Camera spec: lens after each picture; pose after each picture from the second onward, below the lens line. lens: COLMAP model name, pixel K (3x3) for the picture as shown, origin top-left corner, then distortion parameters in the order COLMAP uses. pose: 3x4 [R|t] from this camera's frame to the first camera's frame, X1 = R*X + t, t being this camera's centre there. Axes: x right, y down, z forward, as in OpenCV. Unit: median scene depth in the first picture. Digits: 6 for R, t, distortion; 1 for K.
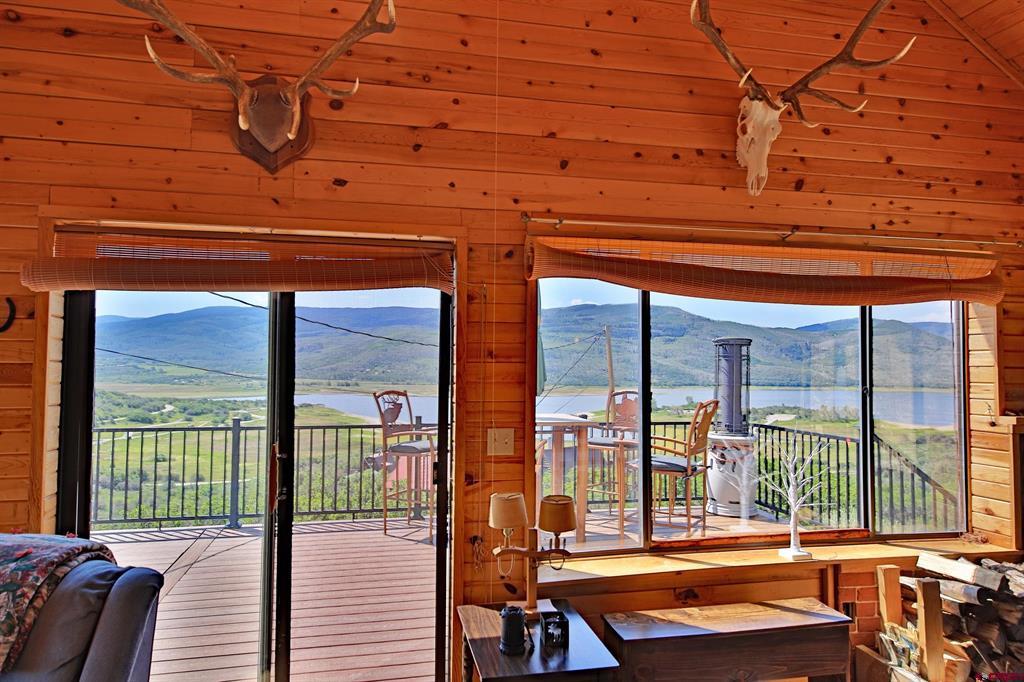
lens RADIAL K [[658.6, 0, 513.2], [0, 658.6, 338.3], [0, 0, 1]] dist [0.021174, -0.000697]
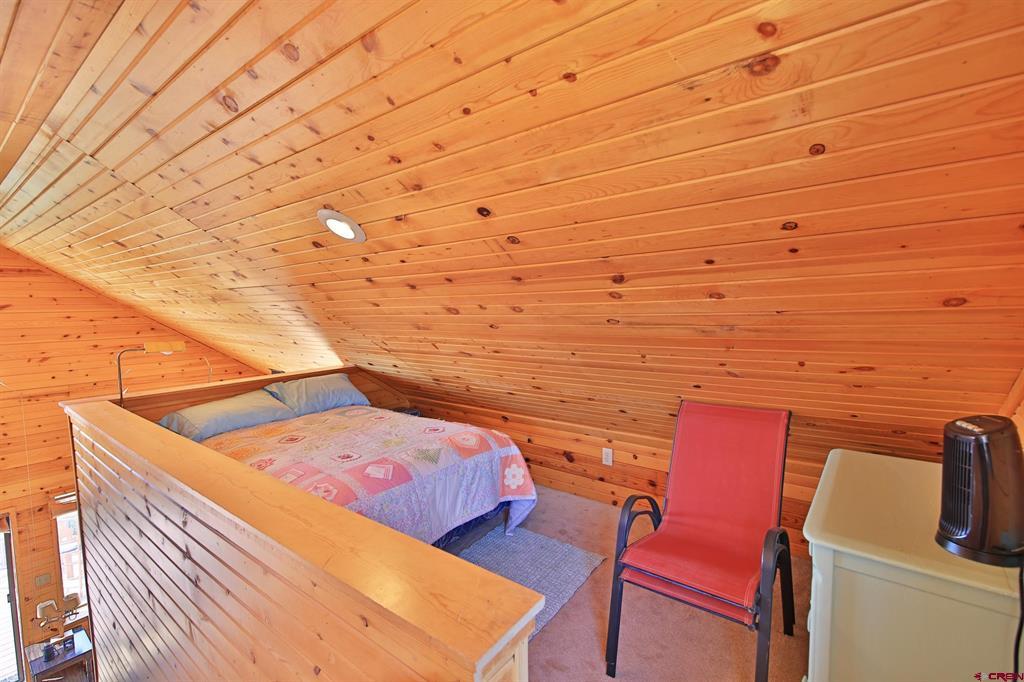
lens RADIAL K [[463.0, 0, 508.3], [0, 463.0, 341.4], [0, 0, 1]] dist [0.014683, -0.004068]
pose [[0.777333, -0.071273, 0.625039, 0.319978], [-0.002117, 0.993259, 0.115894, -0.998807], [-0.629085, -0.091411, 0.771943, -1.520790]]
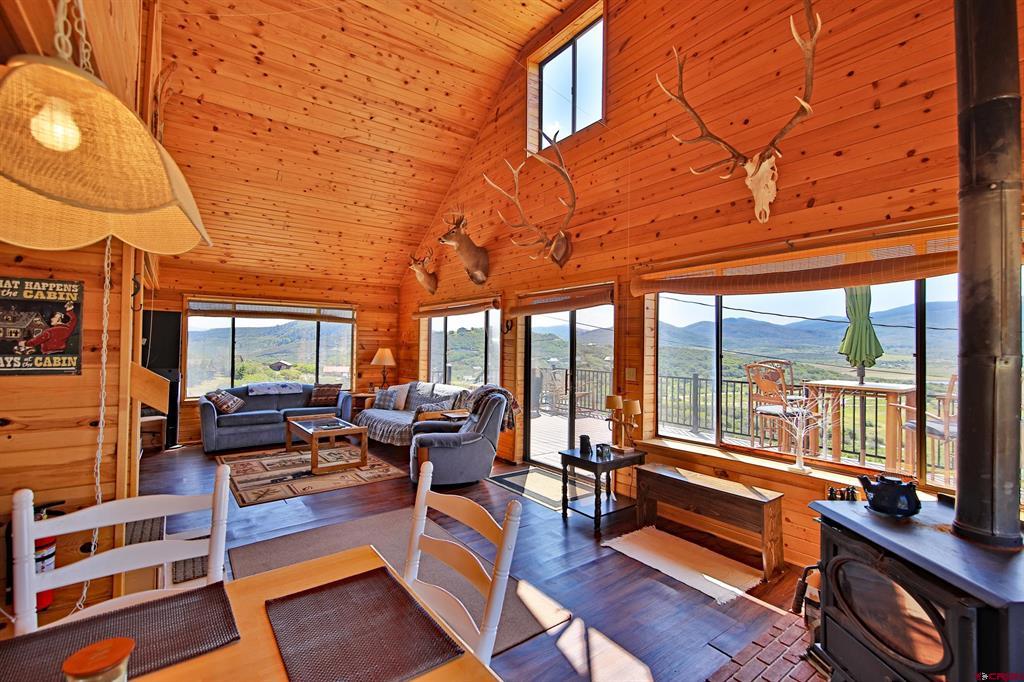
lens RADIAL K [[463.0, 0, 509.6], [0, 463.0, 338.5], [0, 0, 1]] dist [0.014683, -0.004068]
pose [[0.397297, -0.016582, -0.917540, 1.175143], [0.027324, 0.999607, -0.006234, 0.040148], [0.917283, -0.022594, 0.397595, 0.049575]]
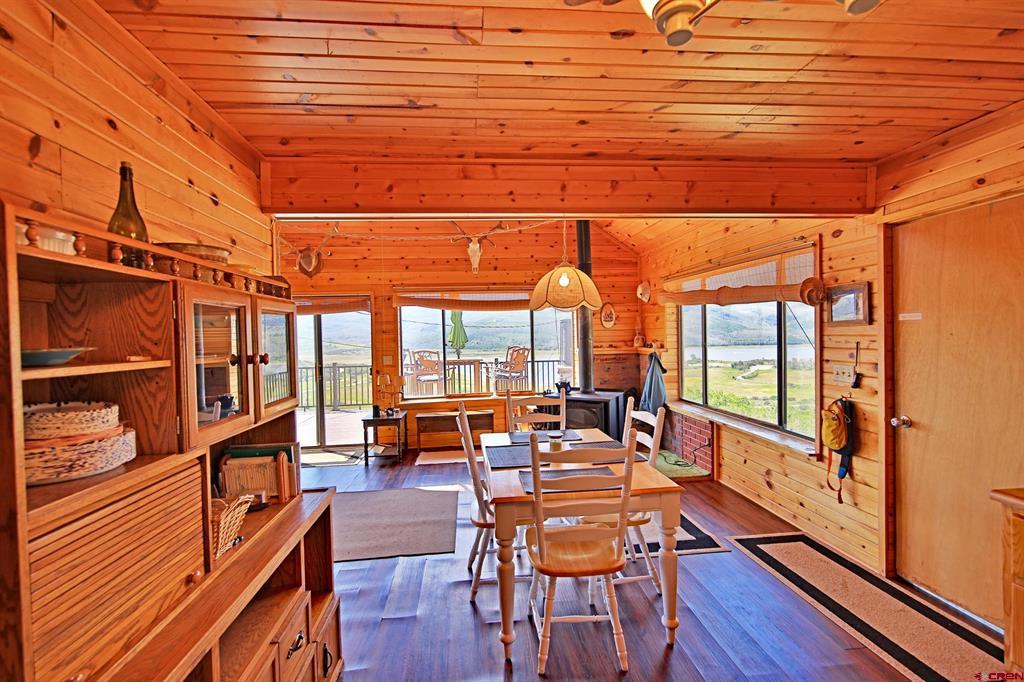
lens RADIAL K [[463.0, 0, 516.0], [0, 463.0, 342.2], [0, 0, 1]] dist [0.014683, -0.004068]
pose [[0.993870, -0.027935, -0.106971, 0.798586], [0.033654, 0.998078, 0.052036, -0.019105], [0.105312, -0.055317, 0.992899, -1.072624]]
